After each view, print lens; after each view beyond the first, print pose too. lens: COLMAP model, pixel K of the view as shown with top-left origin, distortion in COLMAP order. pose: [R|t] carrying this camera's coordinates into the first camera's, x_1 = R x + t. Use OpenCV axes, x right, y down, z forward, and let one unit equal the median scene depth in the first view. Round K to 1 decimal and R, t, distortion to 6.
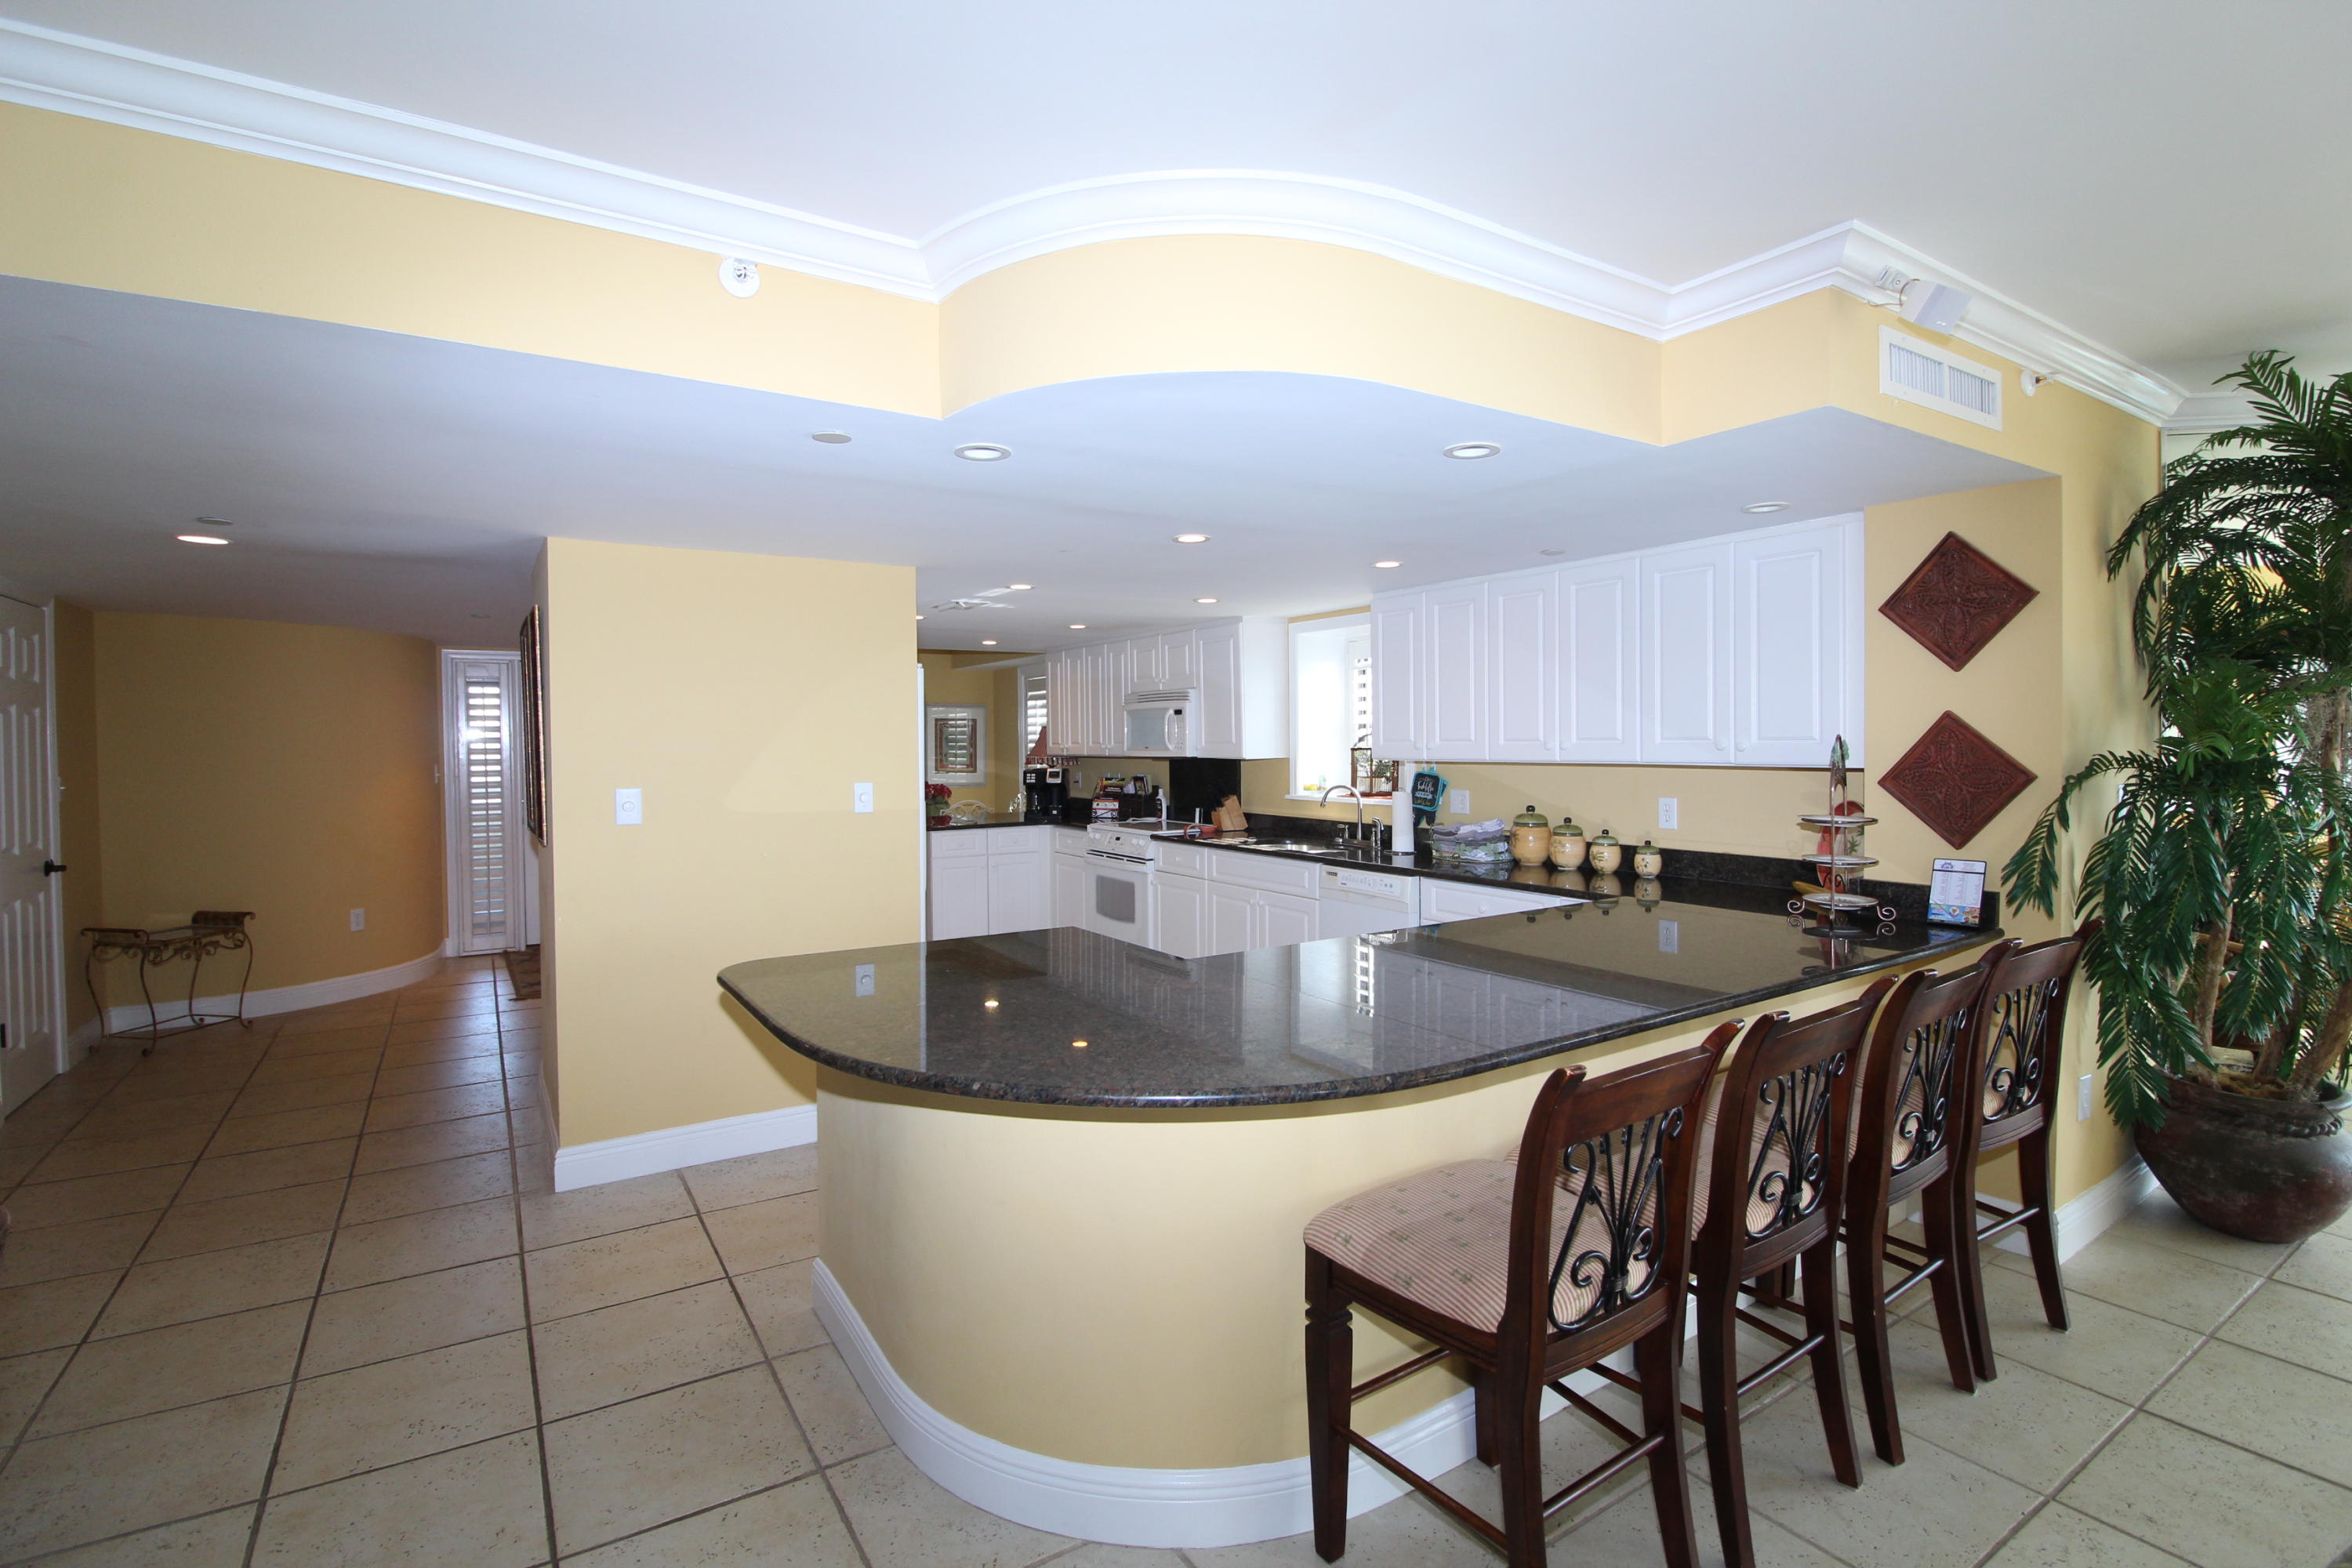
lens RADIAL K [[1089.0, 0, 1180.0], [0, 1089.0, 767.4], [0, 0, 1]] dist [0.002629, -0.014492]
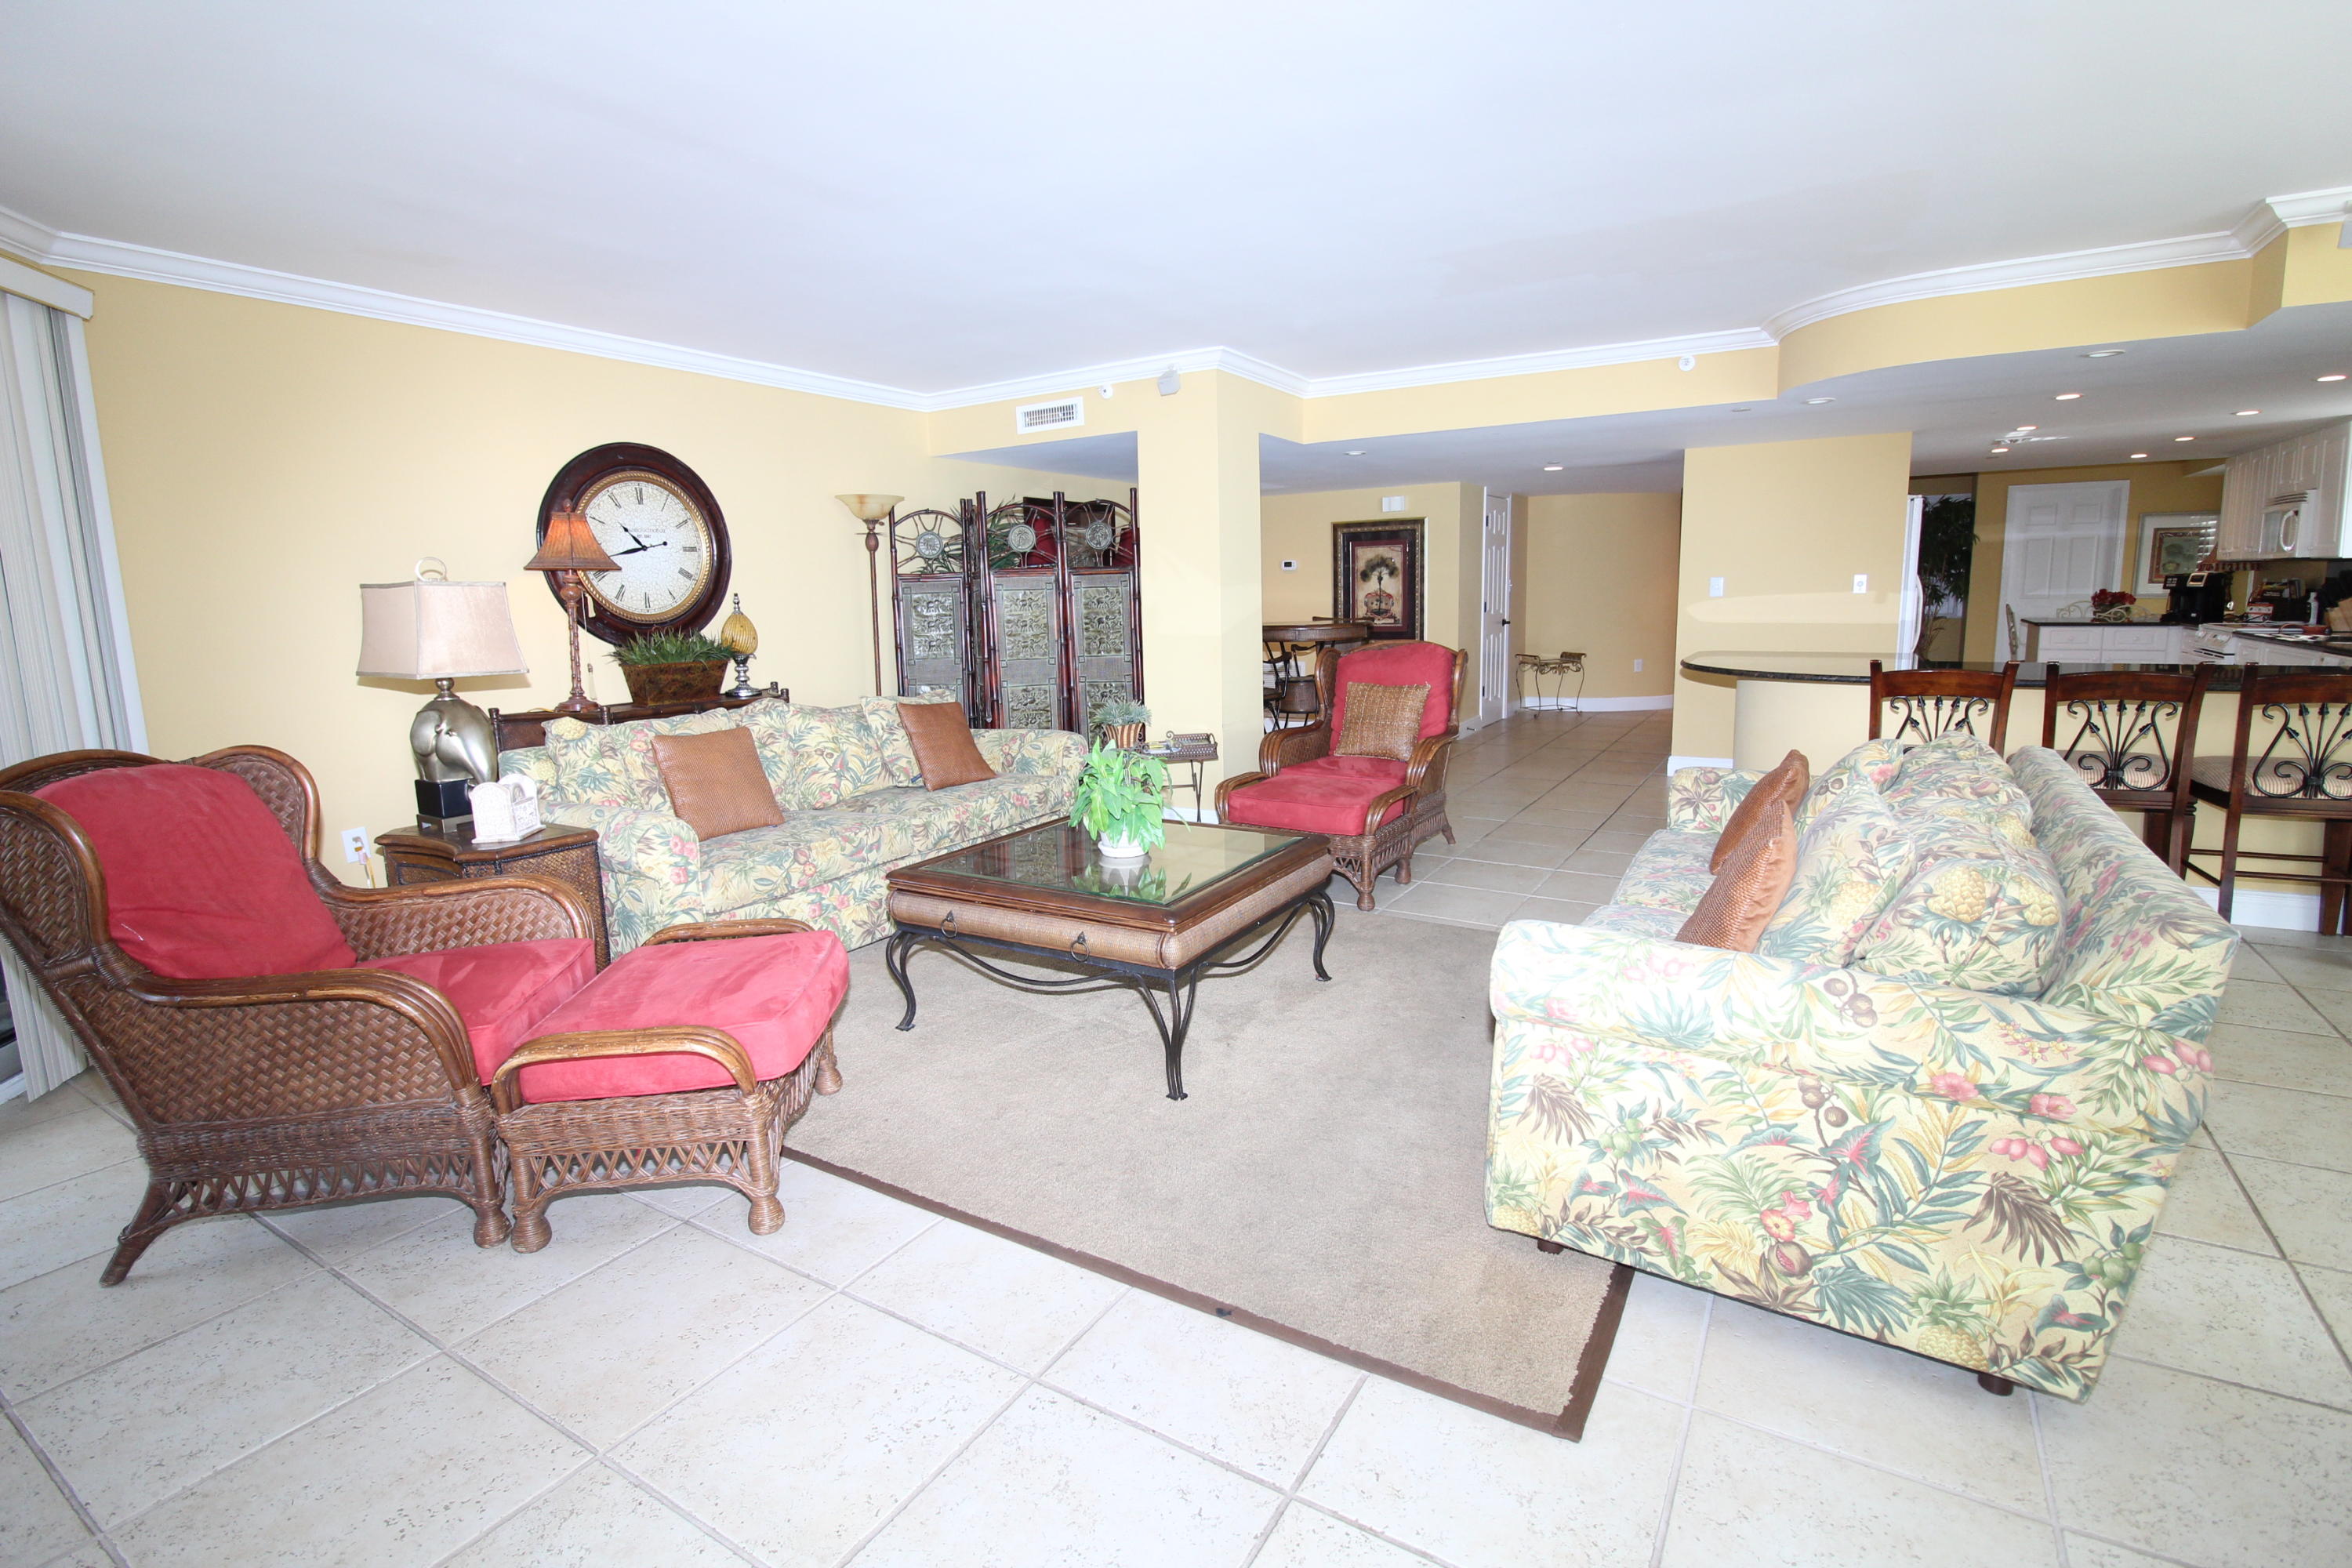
lens RADIAL K [[1089.0, 0, 1180.0], [0, 1089.0, 767.4], [0, 0, 1]] dist [0.002629, -0.014492]
pose [[0.429941, 0.141814, -0.891650, 0.635623], [-0.002493, 0.987770, 0.155900, 0.040494], [0.902854, -0.064805, 0.425036, -0.519424]]
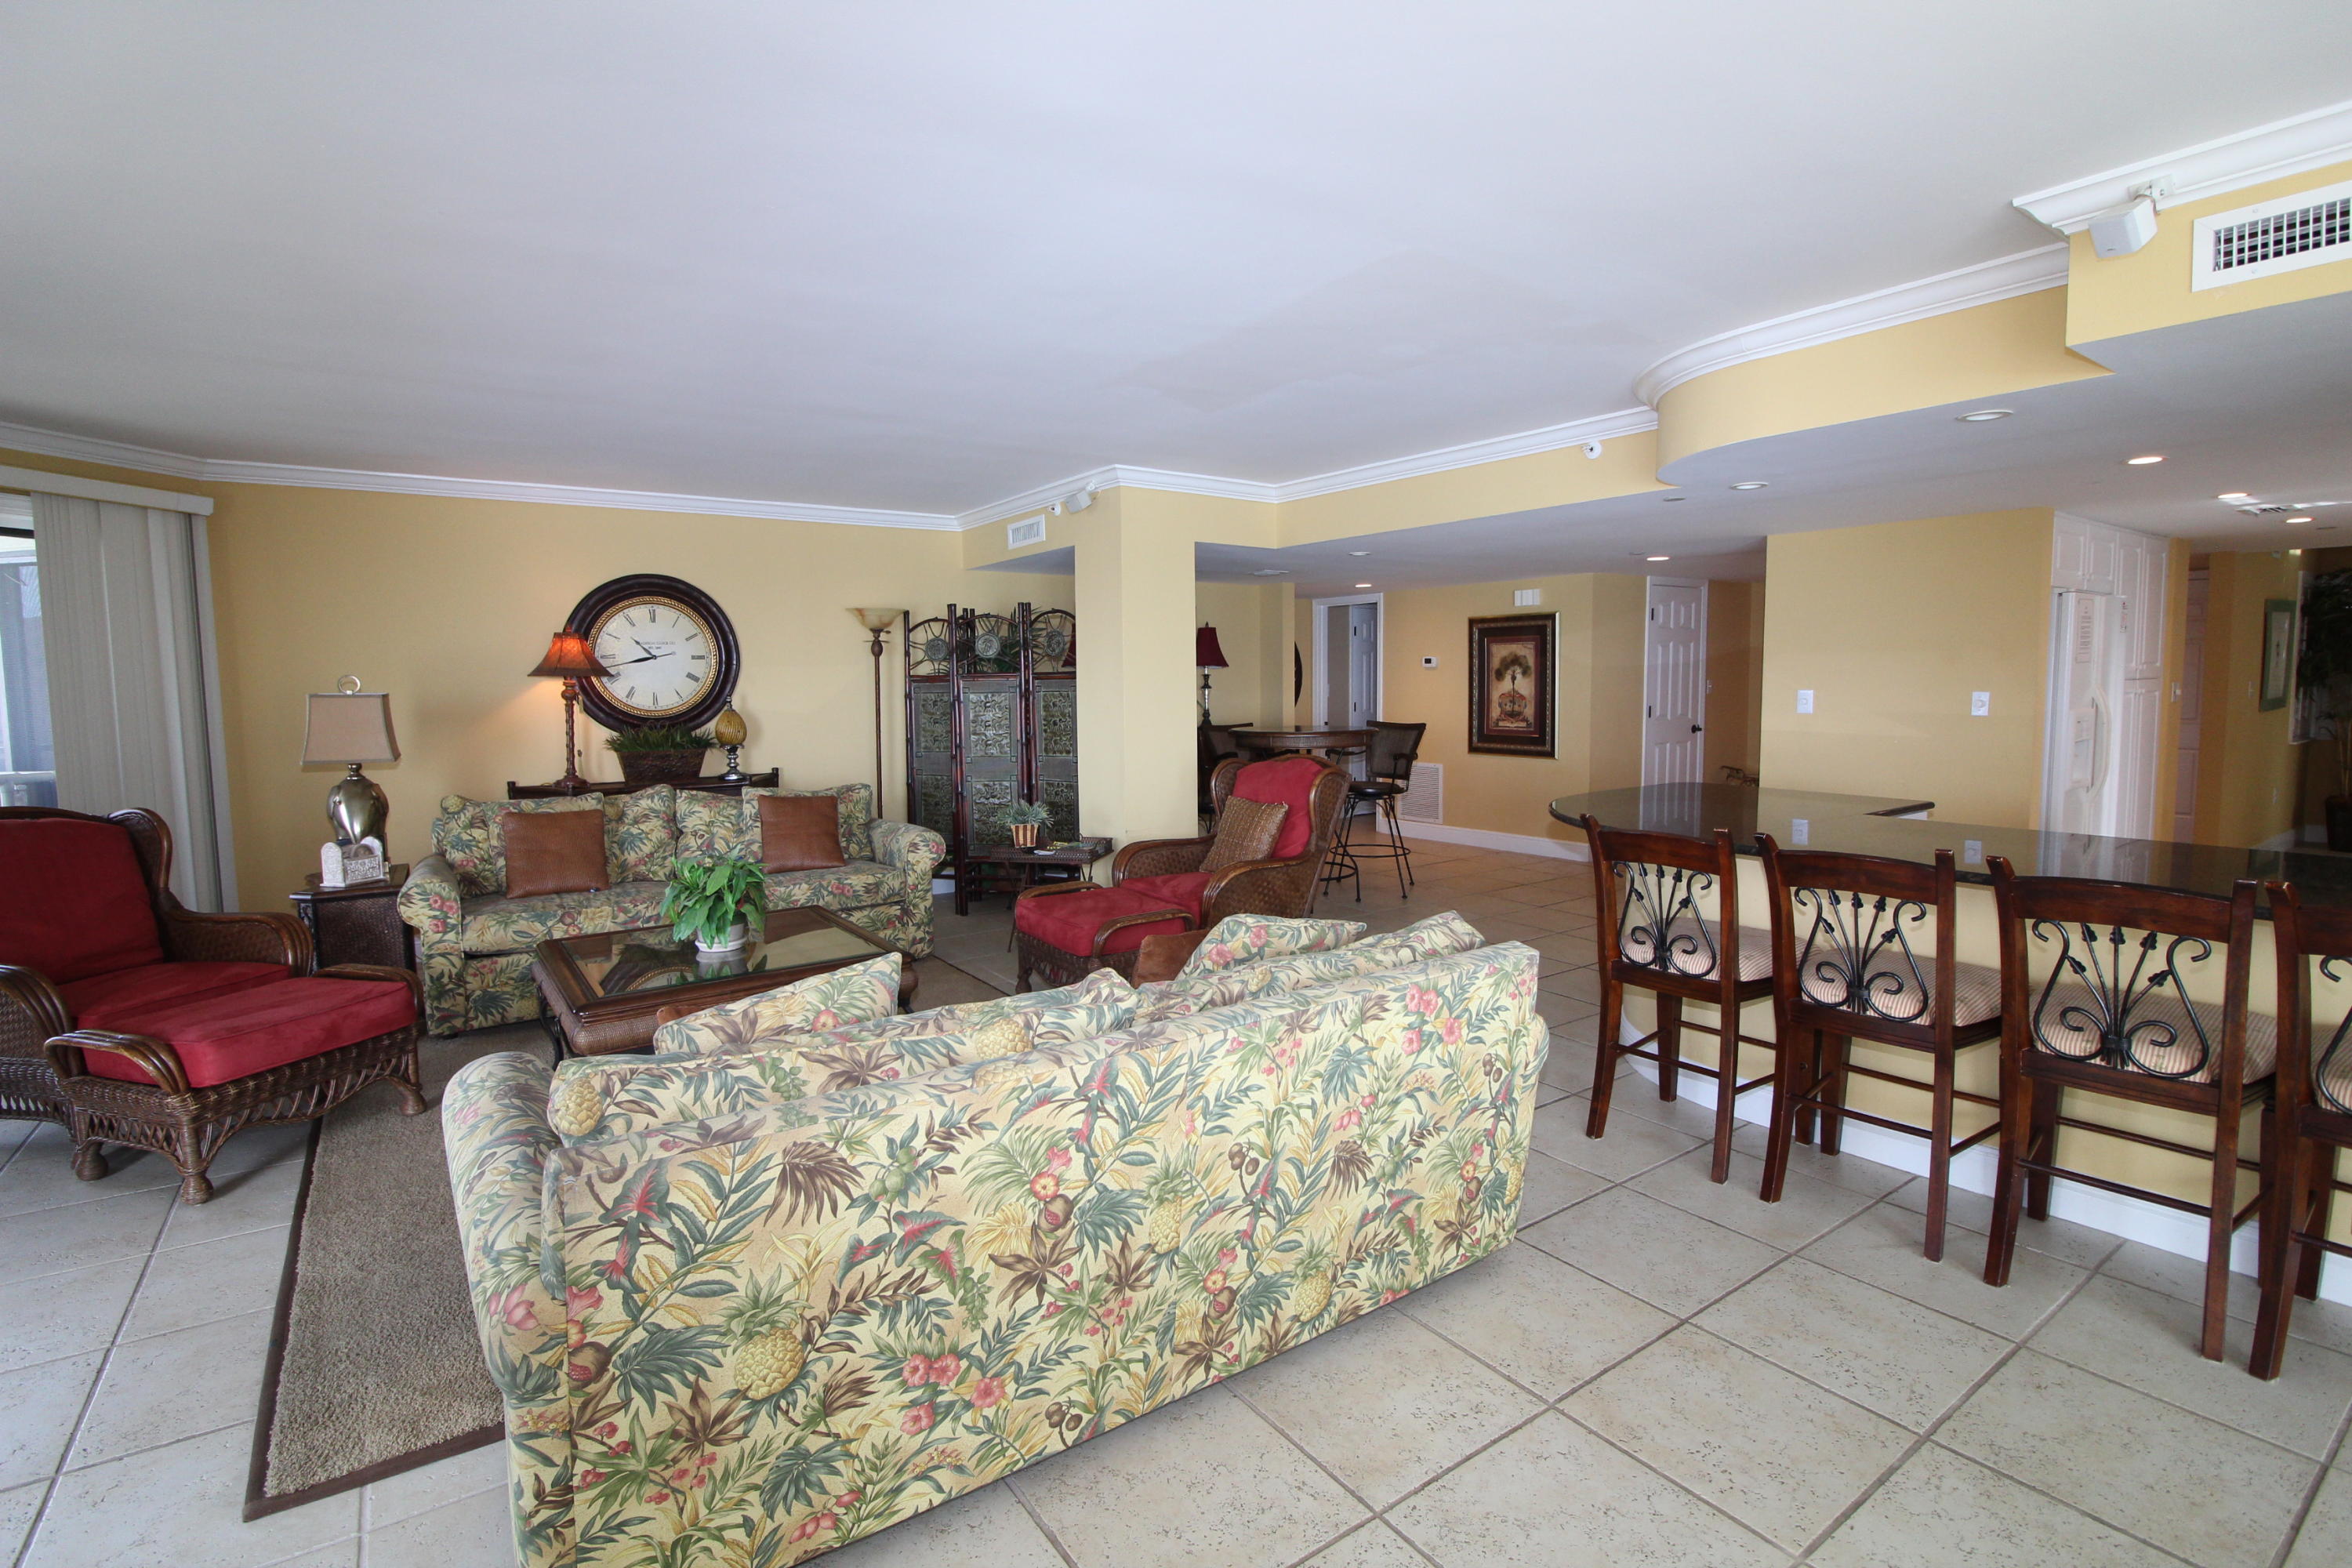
lens RADIAL K [[1089.0, 0, 1180.0], [0, 1089.0, 767.4], [0, 0, 1]] dist [0.002629, -0.014492]
pose [[0.034470, 0.091972, -0.995165, 0.772924], [-0.014385, 0.995699, 0.091523, 0.000903], [0.999302, 0.011160, 0.035645, 0.037401]]
